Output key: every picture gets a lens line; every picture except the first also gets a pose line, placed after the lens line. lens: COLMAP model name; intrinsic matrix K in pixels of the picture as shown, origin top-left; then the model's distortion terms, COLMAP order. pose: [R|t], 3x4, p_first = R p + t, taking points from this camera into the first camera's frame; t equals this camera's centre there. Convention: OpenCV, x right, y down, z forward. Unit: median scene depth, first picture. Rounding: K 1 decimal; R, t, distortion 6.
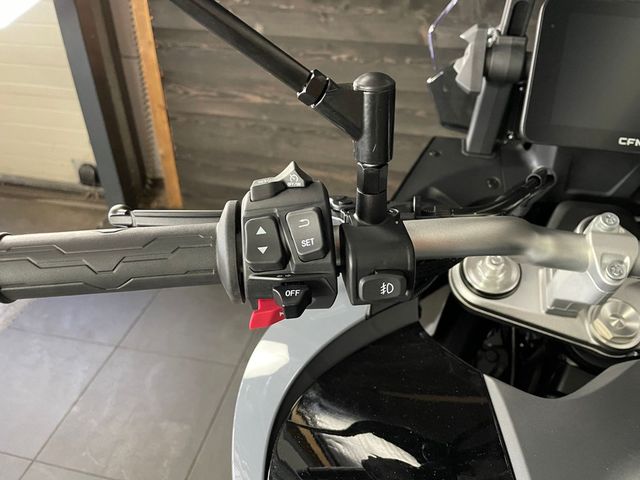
lens RADIAL K [[486.7, 0, 326.4], [0, 486.7, 238.3], [0, 0, 1]] dist [0.093018, -0.124412]
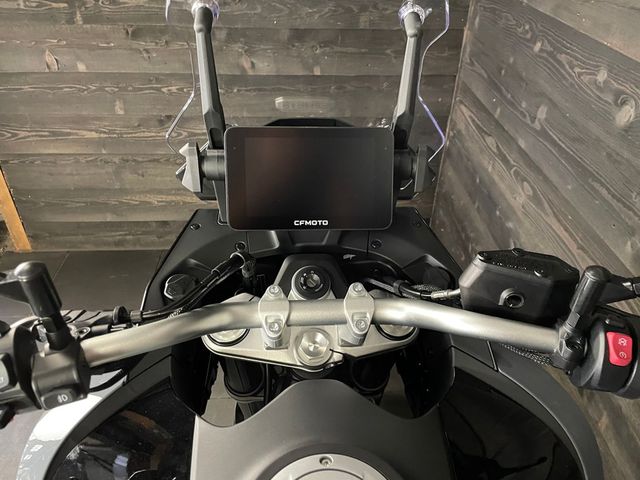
lens RADIAL K [[486.7, 0, 326.4], [0, 486.7, 238.3], [0, 0, 1]] dist [0.093018, -0.124412]
pose [[0.967231, -0.146237, 0.207553, 0.086499], [0.143131, 0.989249, 0.029987, -0.041043], [-0.209707, 0.000703, 0.977764, -0.088856]]
